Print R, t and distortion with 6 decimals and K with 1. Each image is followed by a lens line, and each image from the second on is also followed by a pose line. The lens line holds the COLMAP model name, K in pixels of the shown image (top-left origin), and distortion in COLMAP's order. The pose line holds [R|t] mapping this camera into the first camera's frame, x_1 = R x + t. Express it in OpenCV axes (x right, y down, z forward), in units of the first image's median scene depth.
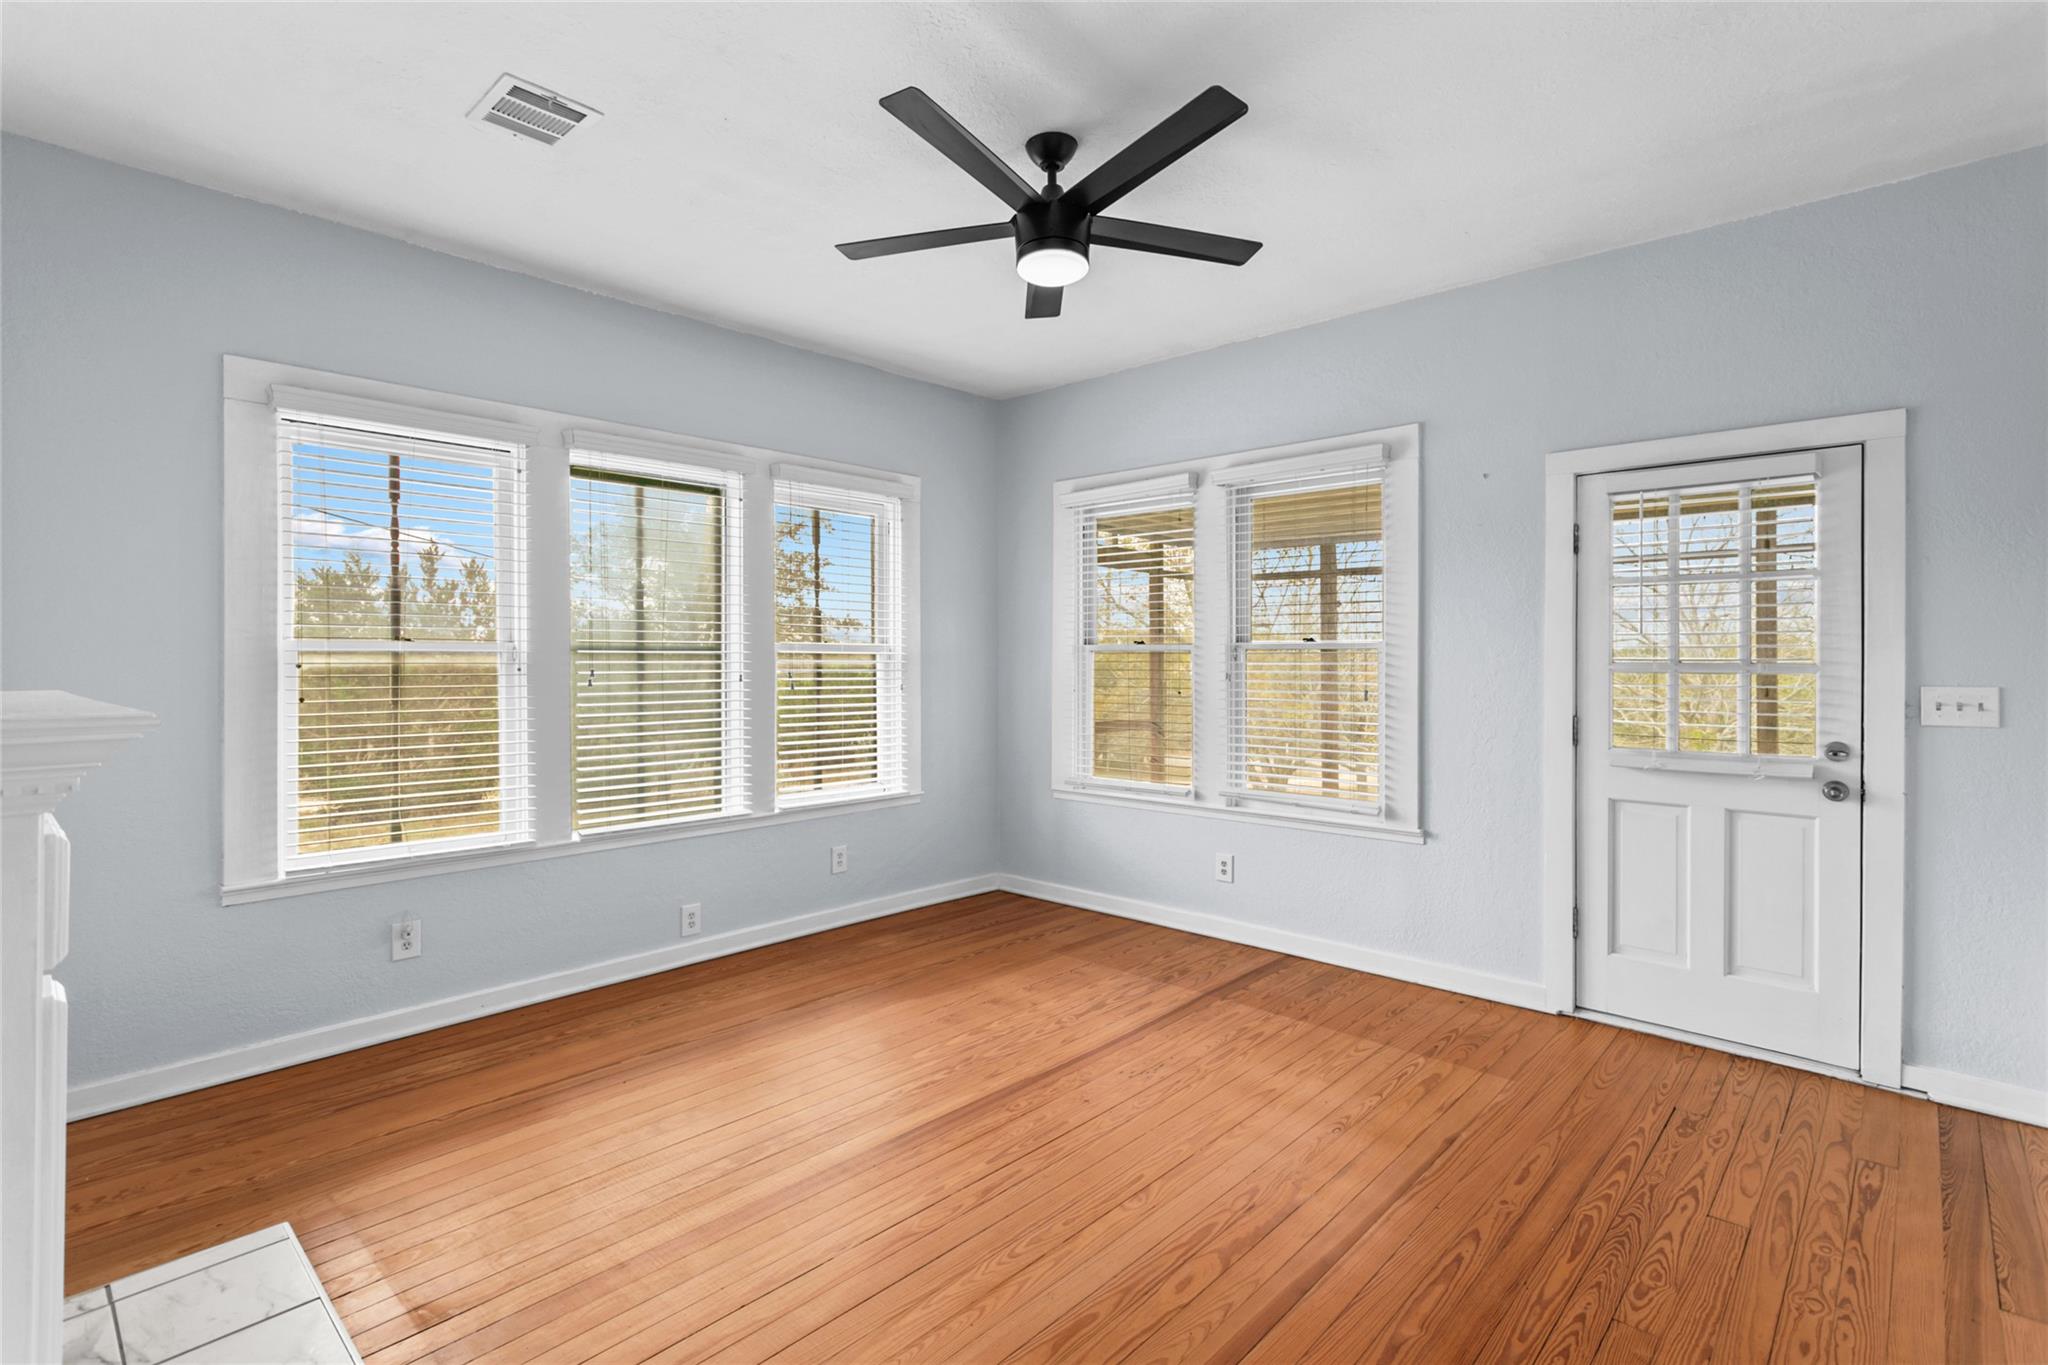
lens RADIAL K [[981.8, 0, 1015.9], [0, 981.8, 668.6], [0, 0, 1]] dist [-0.003438, 0.001847]
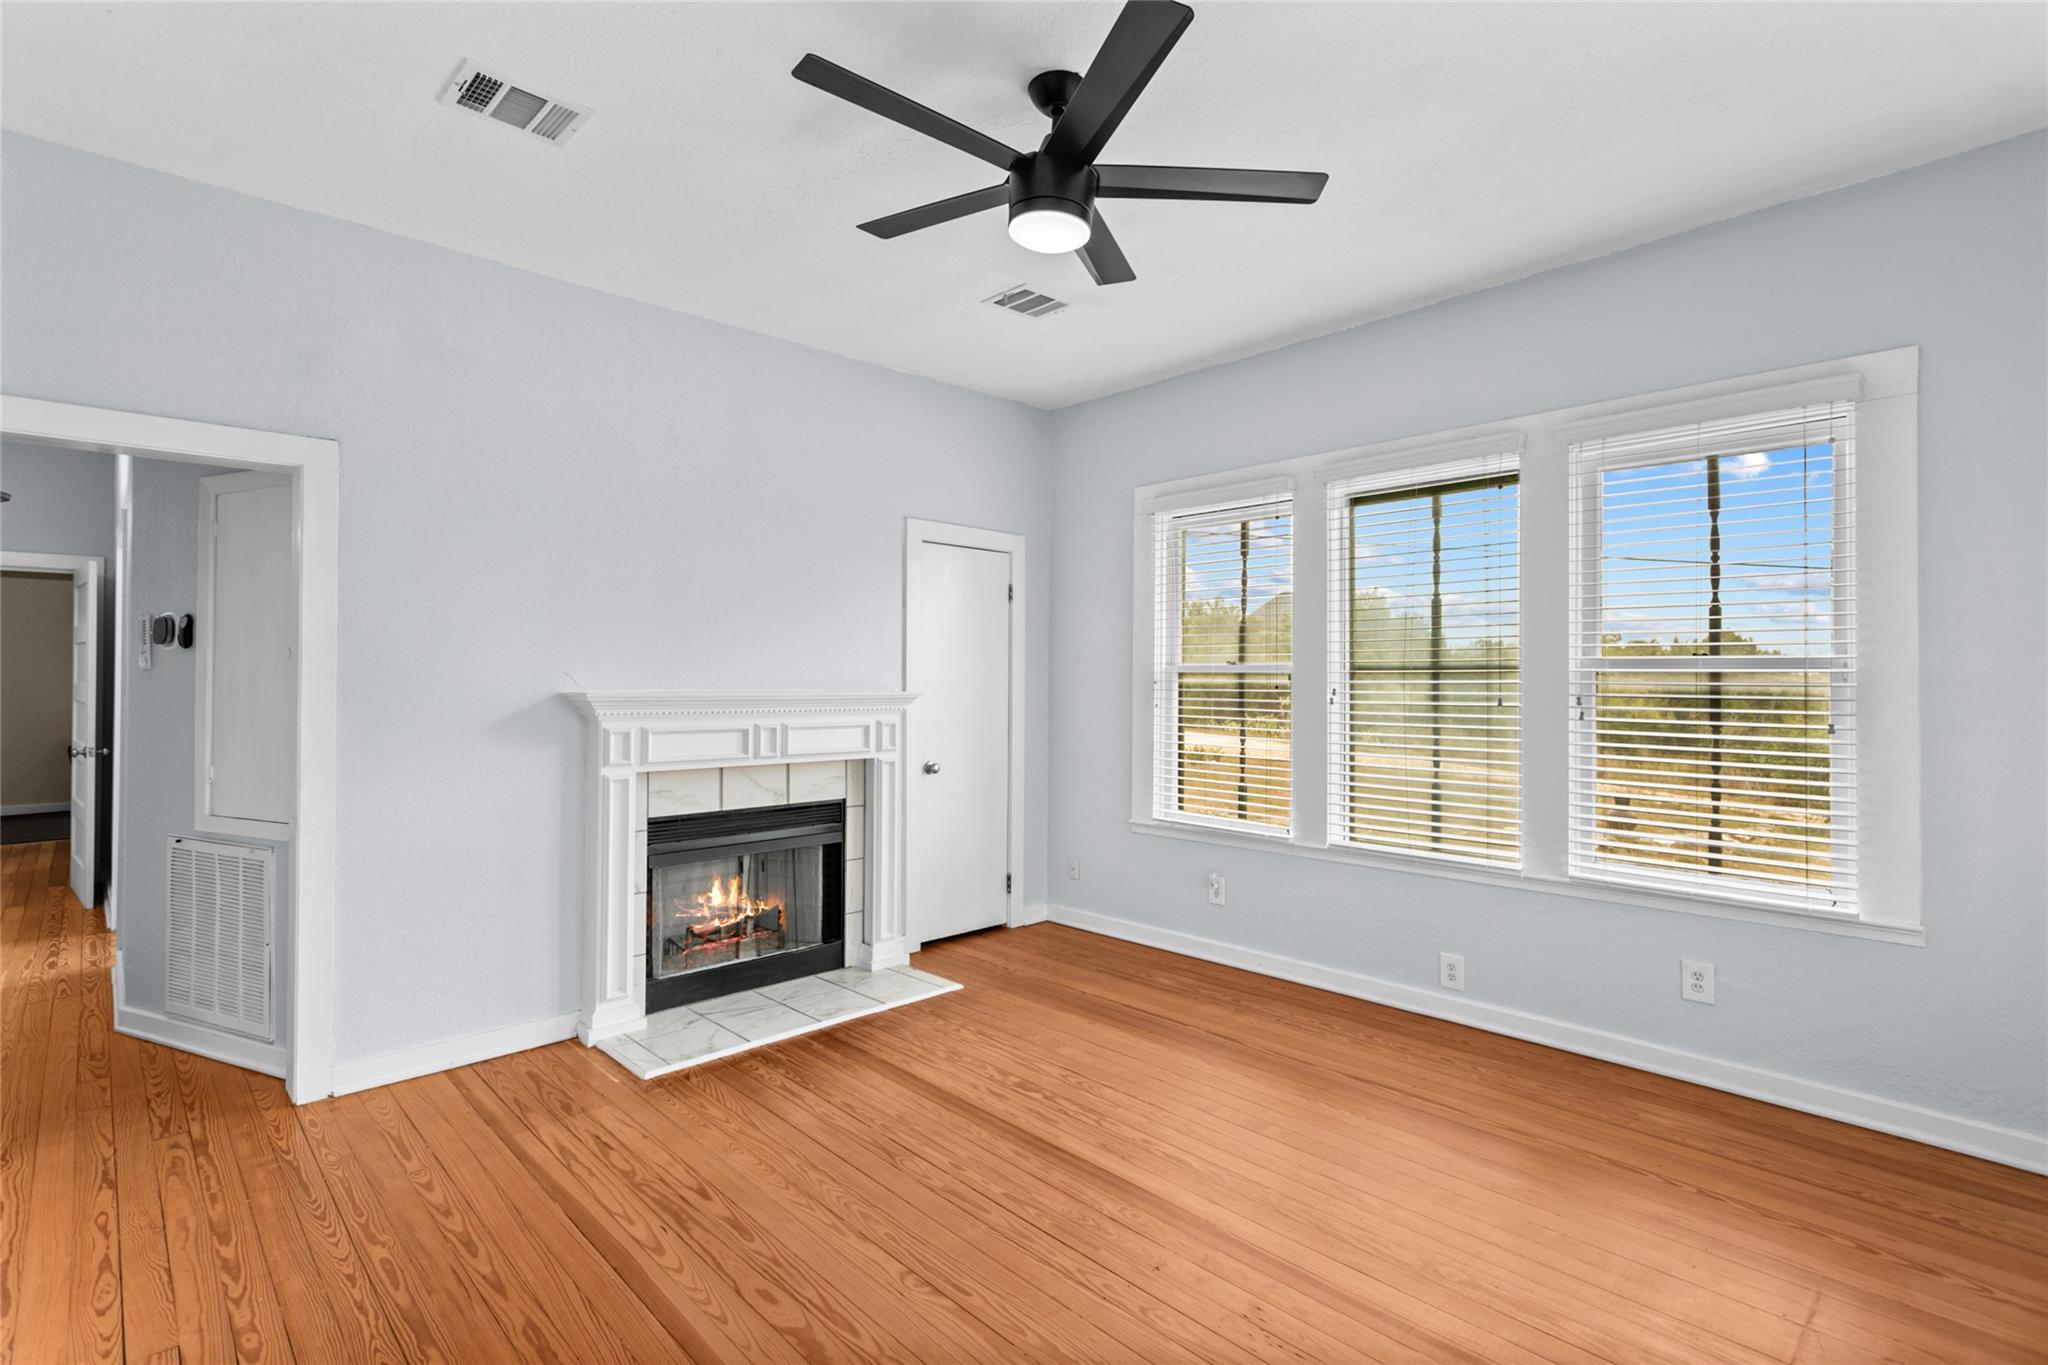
lens RADIAL K [[981.8, 0, 1016.0], [0, 981.8, 676.5], [0, 0, 1]] dist [-0.003438, 0.001847]
pose [[-0.069769, -0.000760, -0.997563, 0.694761], [-0.014014, 0.999902, 0.000218, -0.007736], [0.997465, 0.013995, -0.069773, 0.789268]]
